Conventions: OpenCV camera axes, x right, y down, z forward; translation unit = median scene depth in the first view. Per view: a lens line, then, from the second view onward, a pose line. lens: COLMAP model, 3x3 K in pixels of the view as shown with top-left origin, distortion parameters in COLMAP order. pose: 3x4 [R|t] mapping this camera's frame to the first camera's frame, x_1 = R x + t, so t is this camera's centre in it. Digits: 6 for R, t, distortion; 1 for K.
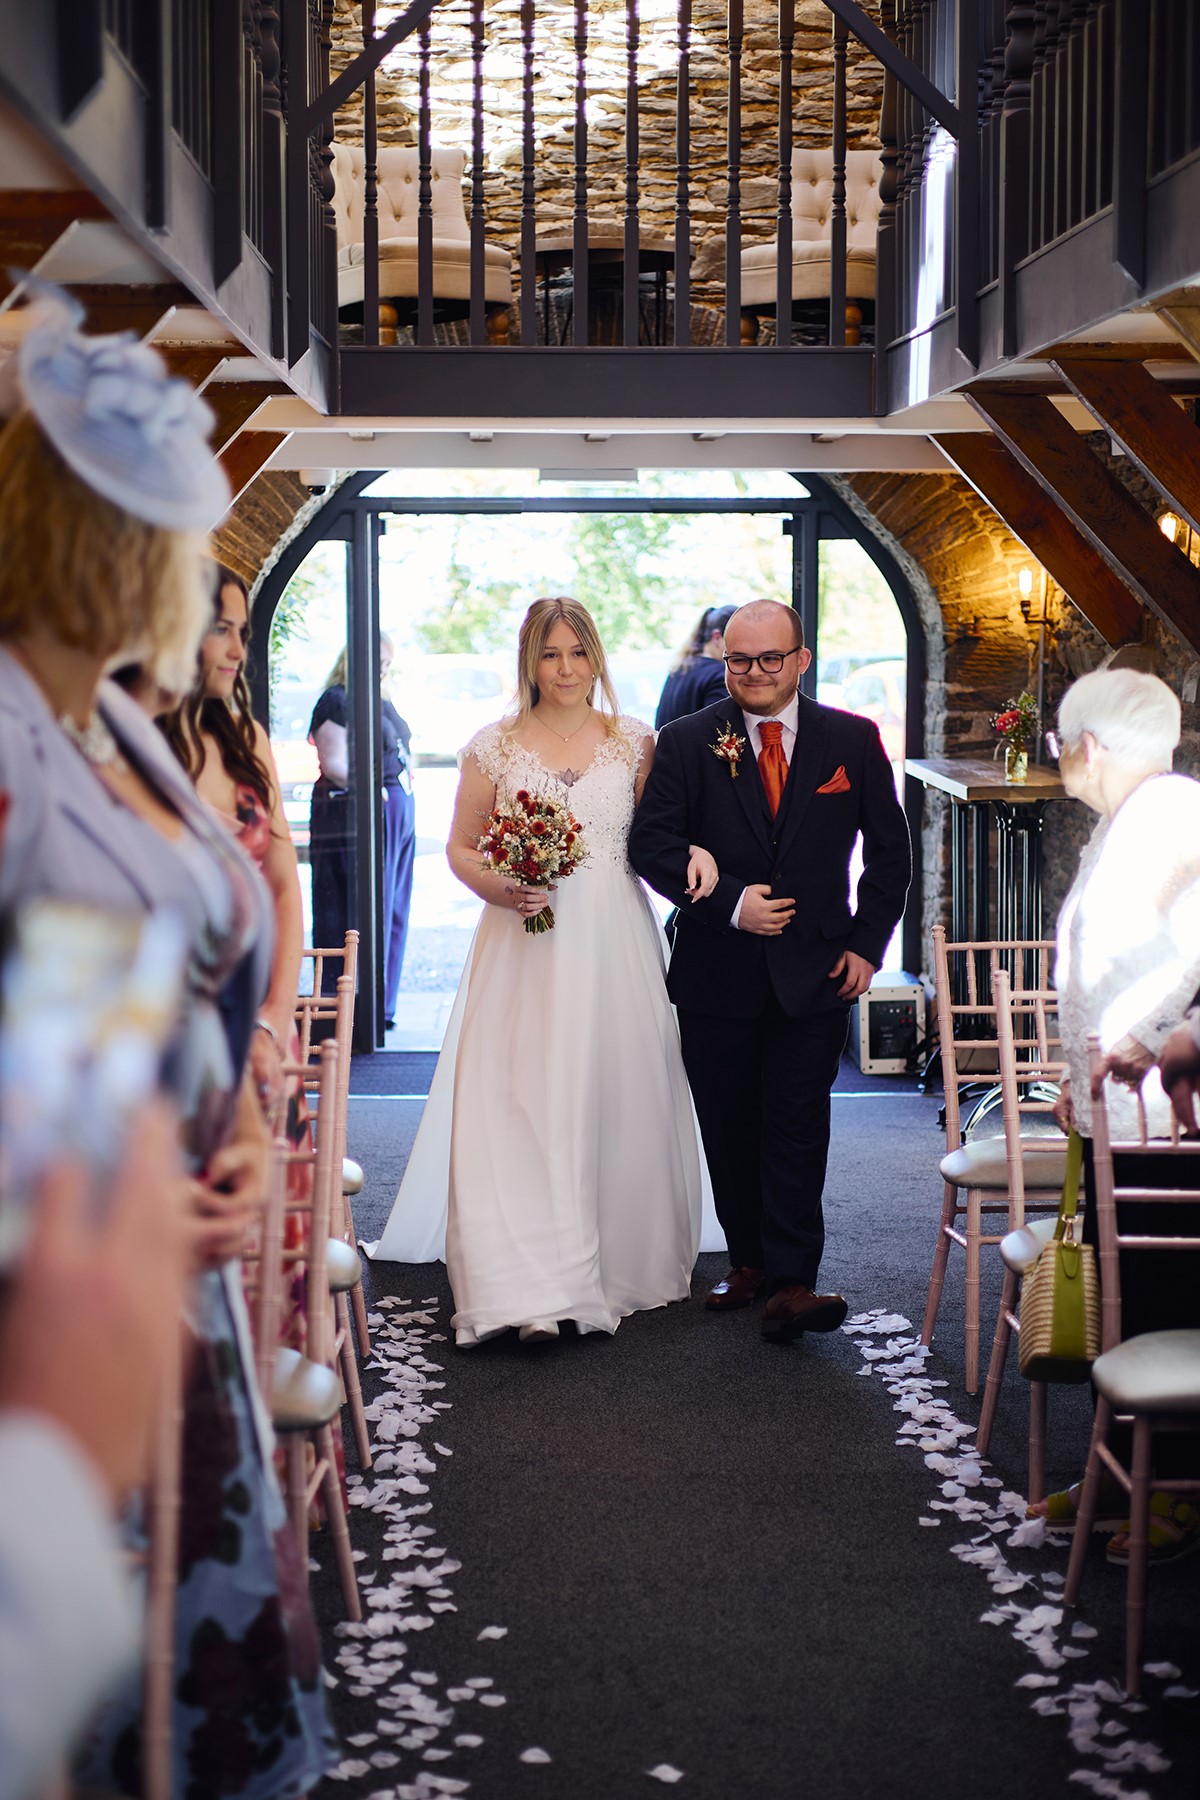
lens RADIAL K [[3052.2, 0, 600.0], [0, 3052.2, 900.0], [0, 0, 1]] dist [0.051392, -0.083713]
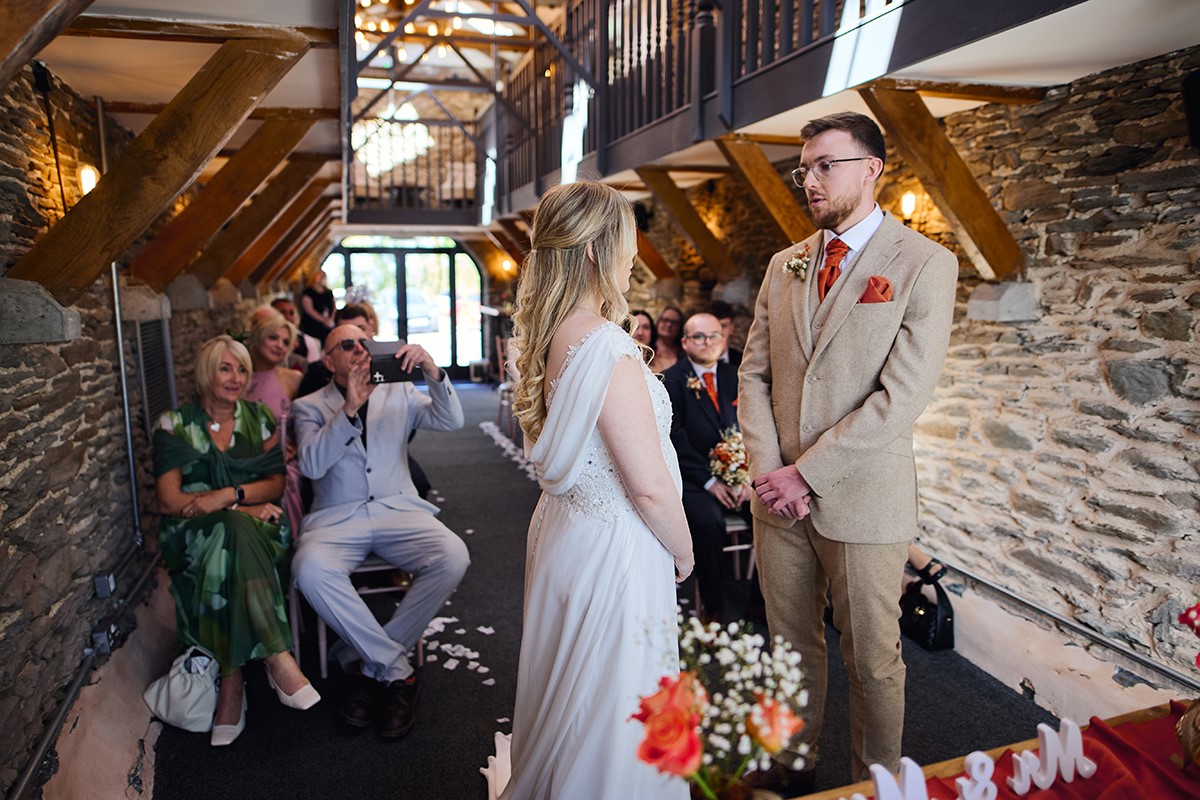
lens RADIAL K [[816.8, 0, 602.7], [0, 816.8, 413.9], [0, 0, 1]] dist [-0.034950, -0.000302]
pose [[0.962104, -0.048107, 0.268406, -0.071507], [0.030408, 0.997103, 0.069714, 0.042233], [-0.270982, -0.058911, 0.960780, -0.230689]]
